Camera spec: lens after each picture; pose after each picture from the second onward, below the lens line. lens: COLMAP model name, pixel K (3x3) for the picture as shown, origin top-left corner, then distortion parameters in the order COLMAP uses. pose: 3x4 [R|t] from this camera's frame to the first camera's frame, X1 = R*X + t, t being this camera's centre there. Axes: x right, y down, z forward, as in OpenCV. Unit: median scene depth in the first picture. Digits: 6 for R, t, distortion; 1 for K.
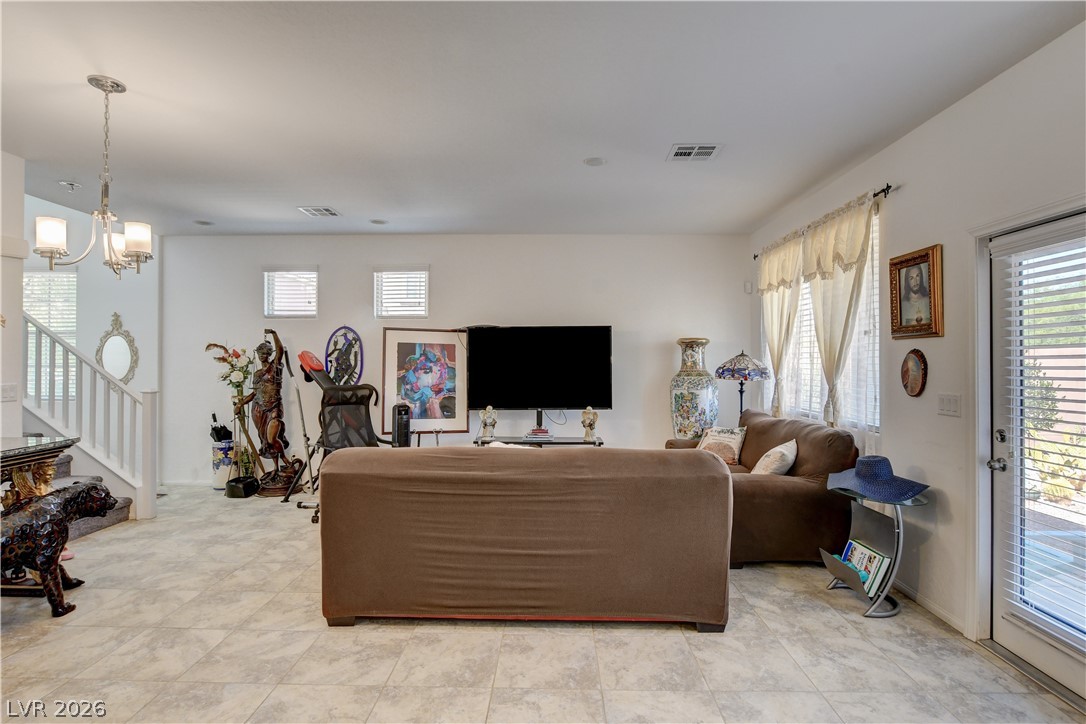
lens RADIAL K [[543.6, 0, 543.8], [0, 543.6, 356.7], [0, 0, 1]] dist [-0.023490, 0.002194]
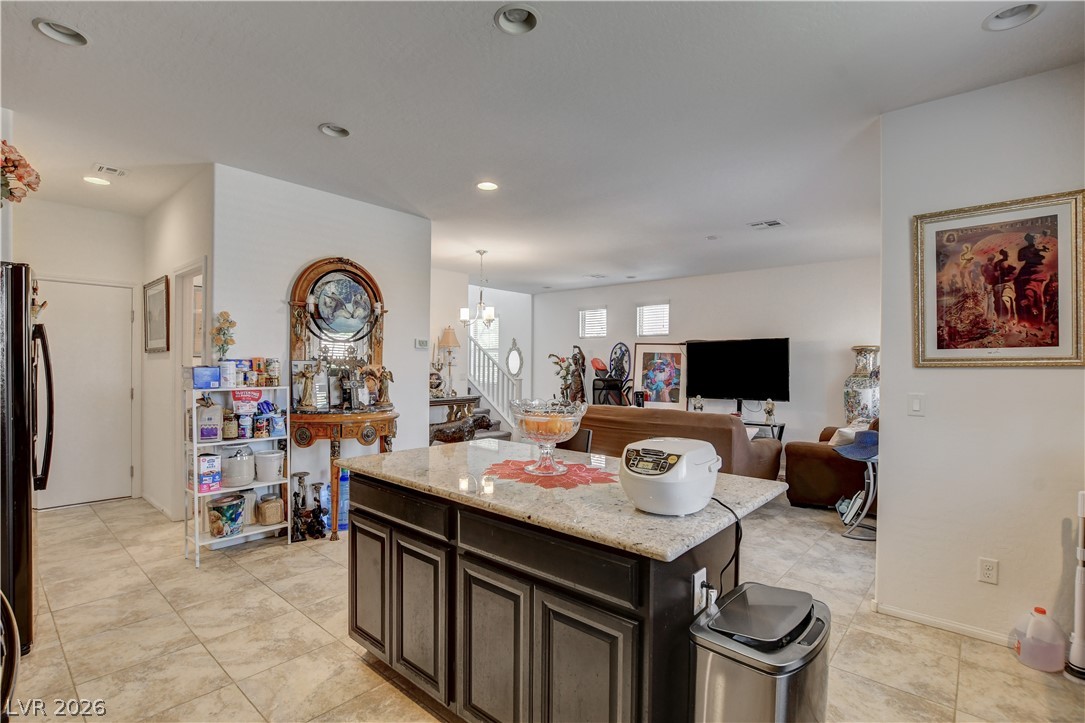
lens RADIAL K [[508.6, 0, 542.5], [0, 508.6, 361.5], [0, 0, 1]] dist [-0.032780, 0.000282]
pose [[0.762316, -0.000617, -0.647205, 0.487703], [-0.003647, 0.999980, -0.005249, 0.009485], [0.647195, 0.006362, 0.762298, -0.328261]]
